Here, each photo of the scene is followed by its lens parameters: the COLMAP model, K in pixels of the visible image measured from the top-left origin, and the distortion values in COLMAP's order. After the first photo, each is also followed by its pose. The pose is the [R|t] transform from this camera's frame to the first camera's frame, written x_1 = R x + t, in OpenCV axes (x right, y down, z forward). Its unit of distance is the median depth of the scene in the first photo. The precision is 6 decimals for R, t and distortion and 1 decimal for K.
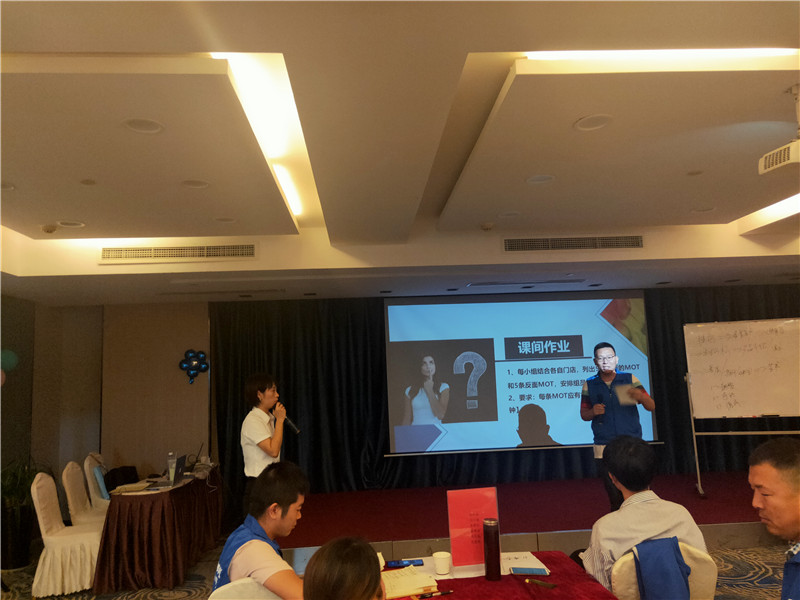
lens RADIAL K [[615.8, 0, 400.0], [0, 615.8, 300.0], [0, 0, 1]] dist [0.027947, -0.002624]
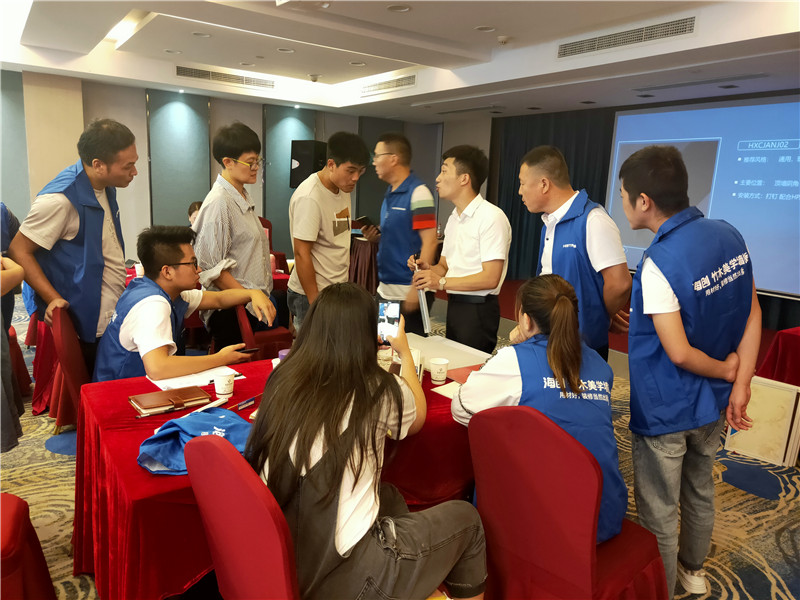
lens RADIAL K [[587.5, 0, 400.0], [0, 587.5, 300.0], [0, 0, 1]] dist [0.009362, 0.002234]
pose [[0.492661, 0.231991, -0.838728, 0.781864], [0.037813, 0.957193, 0.286969, 0.009410], [0.869399, -0.173093, 0.462800, 0.234507]]
